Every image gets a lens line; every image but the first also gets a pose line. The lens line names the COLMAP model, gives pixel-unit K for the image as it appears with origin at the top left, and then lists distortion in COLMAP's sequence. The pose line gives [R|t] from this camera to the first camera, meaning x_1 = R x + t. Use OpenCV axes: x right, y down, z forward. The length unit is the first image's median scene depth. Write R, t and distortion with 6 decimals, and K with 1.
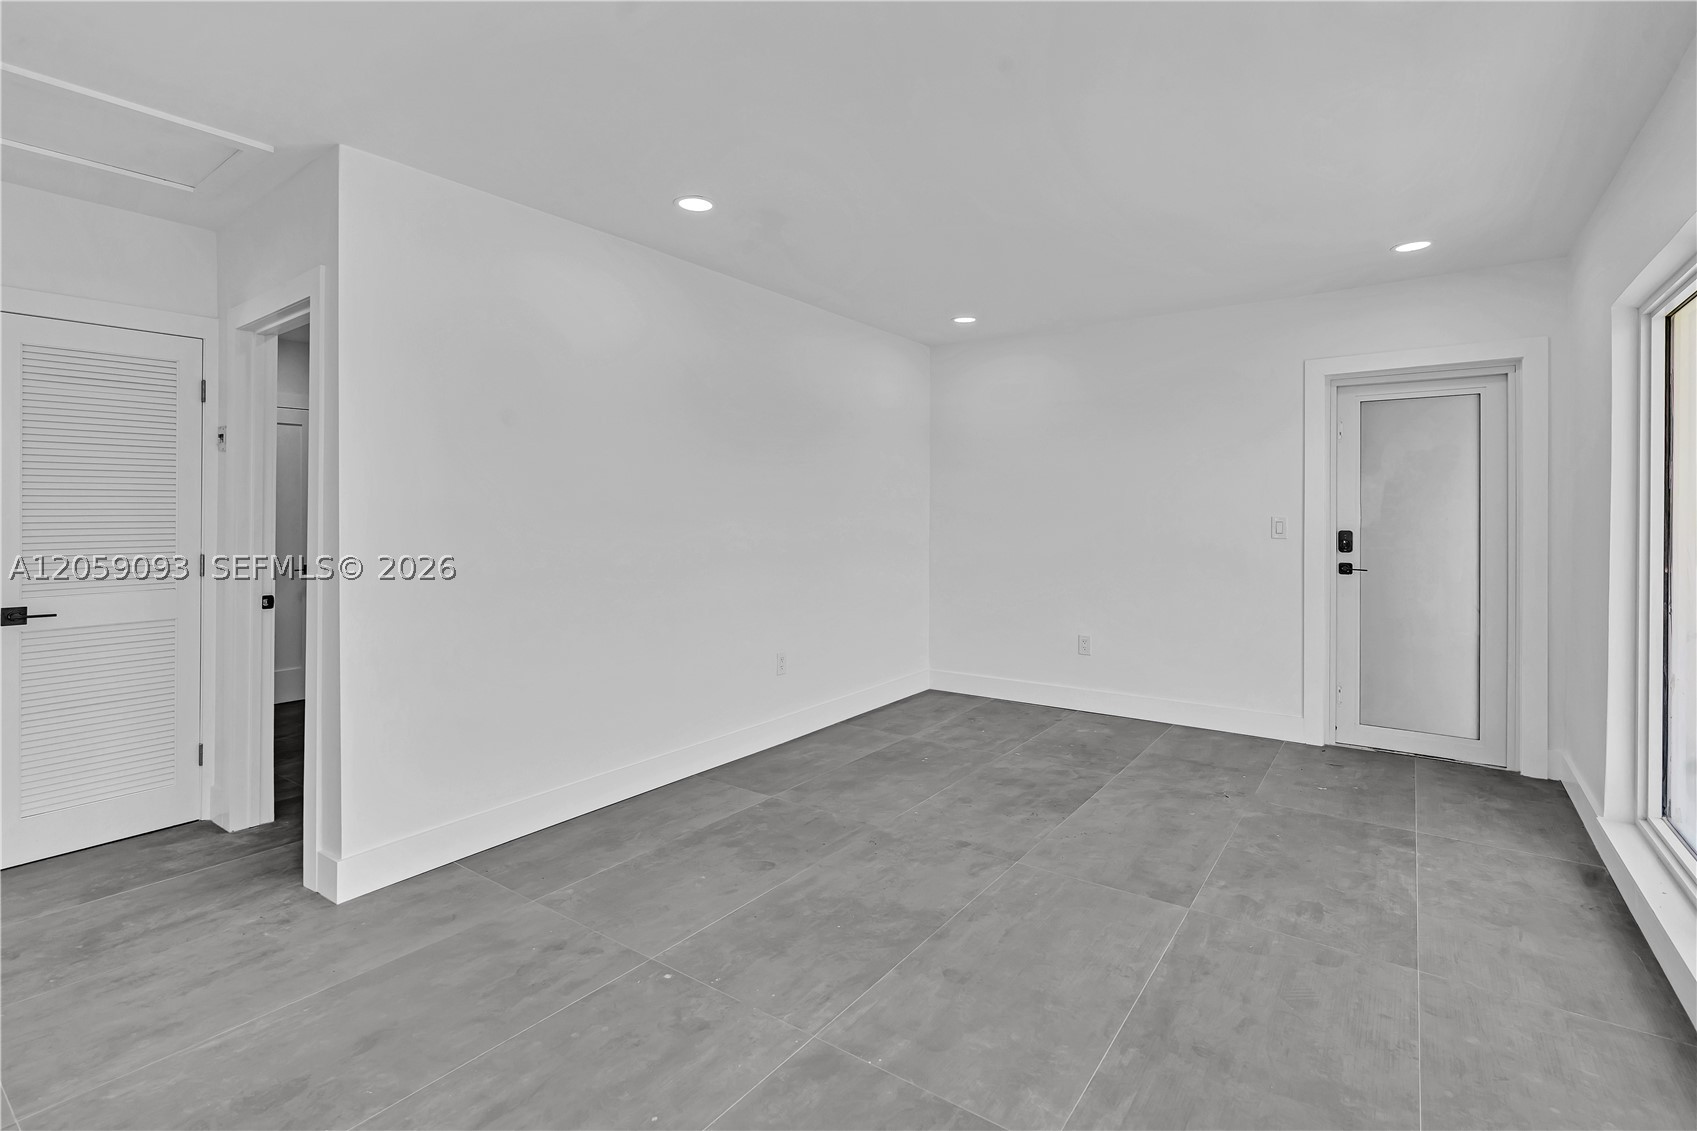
lens RADIAL K [[799.9, 0, 845.6], [0, 799.9, 516.9], [0, 0, 1]] dist [0.000904, 0.000437]
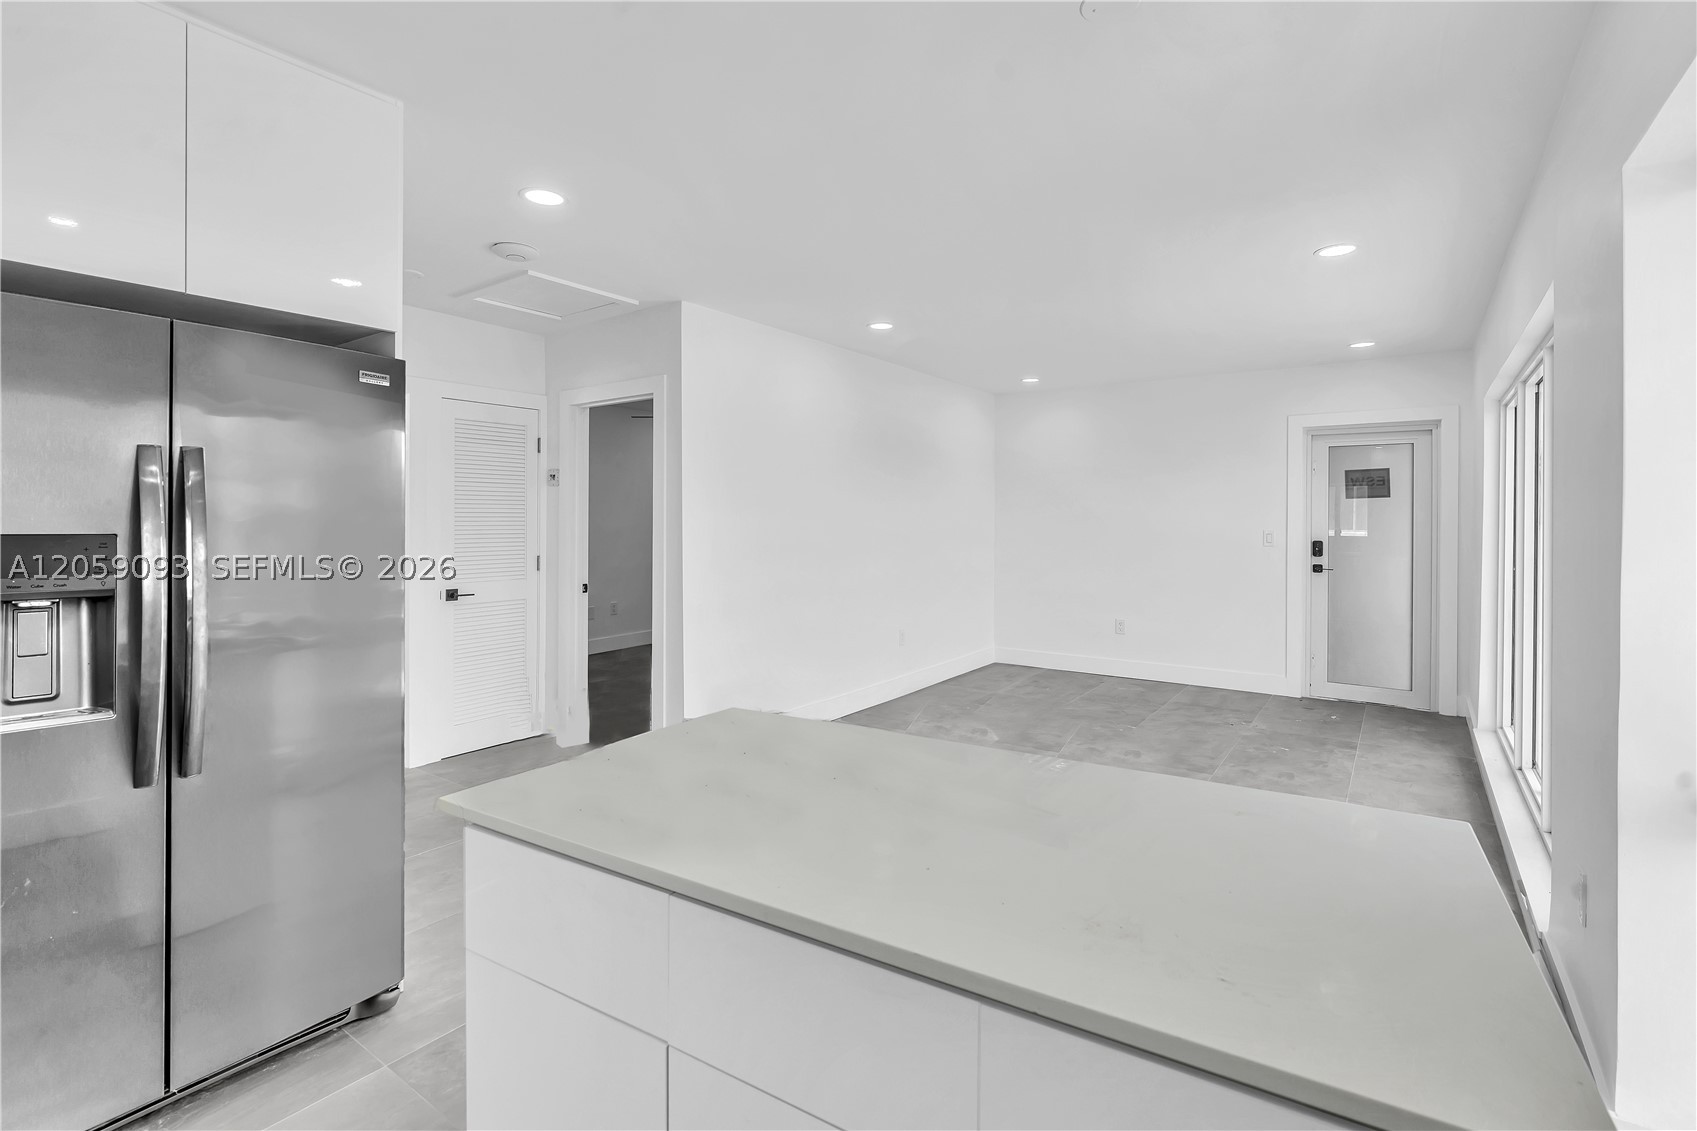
lens RADIAL K [[774.2, 0, 848.9], [0, 774.2, 521.0], [0, 0, 1]] dist [0.024363, -0.023503]
pose [[0.999996, 0.002637, -0.000439, -0.203176], [-0.002636, 0.999996, 0.000676, -0.018134], [0.000441, -0.000675, 1.000000, -0.382299]]
